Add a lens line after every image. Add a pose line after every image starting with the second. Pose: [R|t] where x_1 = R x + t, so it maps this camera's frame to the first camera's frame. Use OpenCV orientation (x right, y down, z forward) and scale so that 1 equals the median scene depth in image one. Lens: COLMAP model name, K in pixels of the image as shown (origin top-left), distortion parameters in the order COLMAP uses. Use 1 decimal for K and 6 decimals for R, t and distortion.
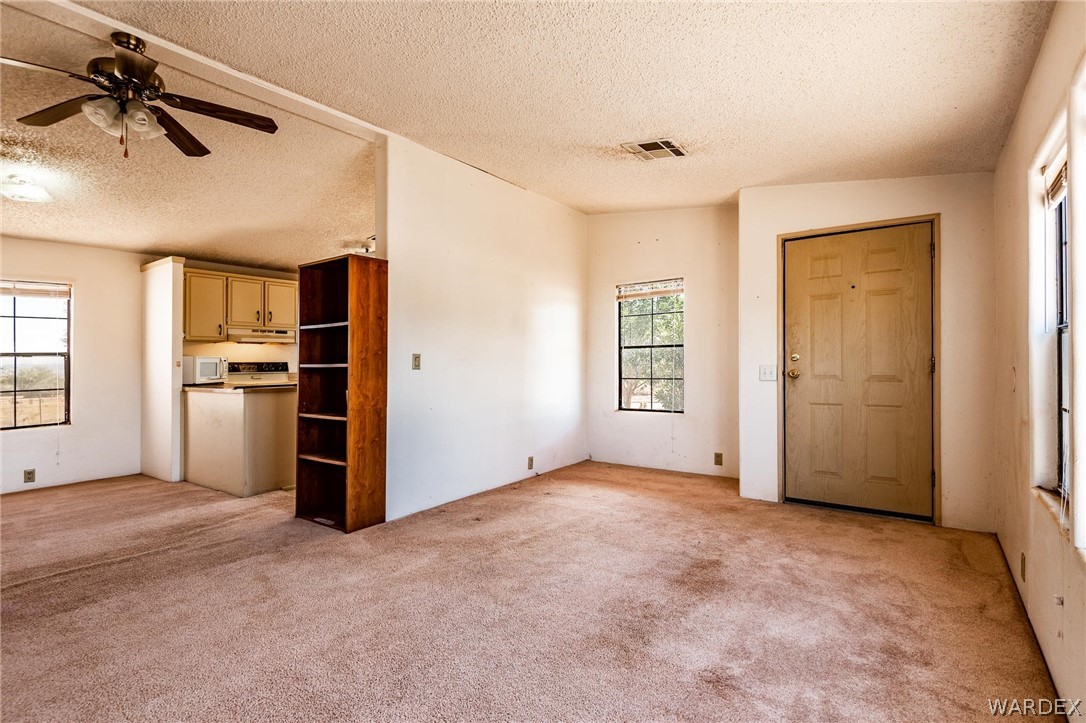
lens RADIAL K [[522.8, 0, 569.2], [0, 522.8, 357.9], [0, 0, 1]] dist [-0.023111, -0.010724]
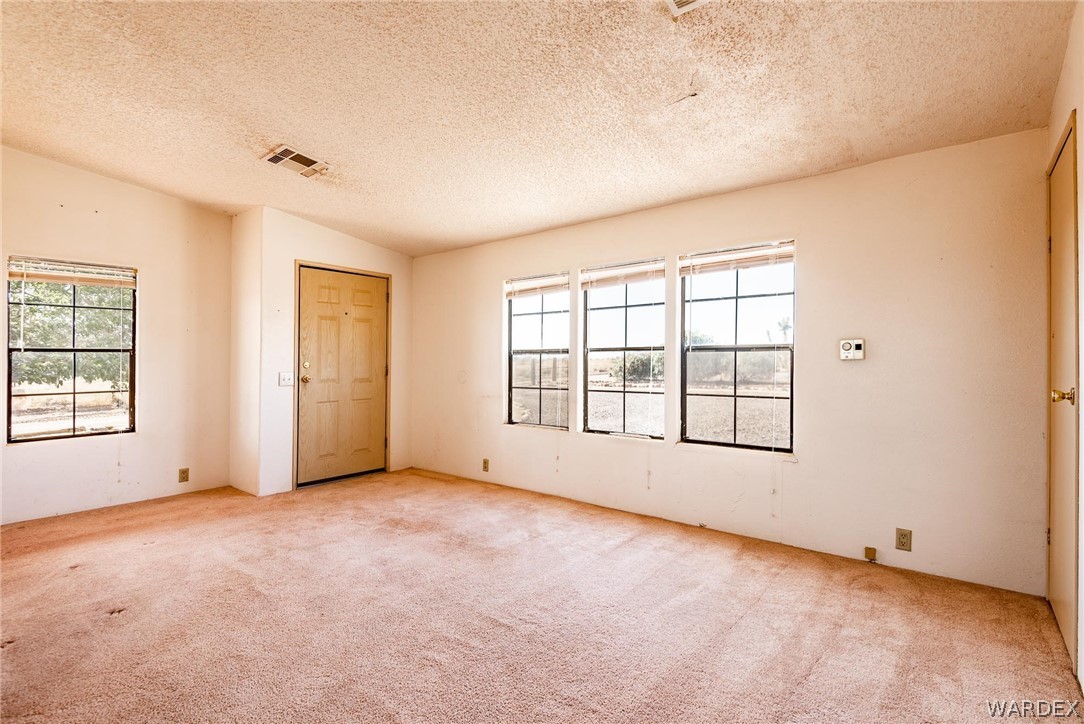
lens RADIAL K [[521.8, 0, 529.6], [0, 521.8, 365.7], [0, 0, 1]] dist [-0.023111, -0.010724]
pose [[0.035452, 0.006452, 0.999351, -0.807169], [0.000325, 0.999979, -0.006468, 0.008991], [-0.999371, 0.000554, 0.035449, 0.477237]]
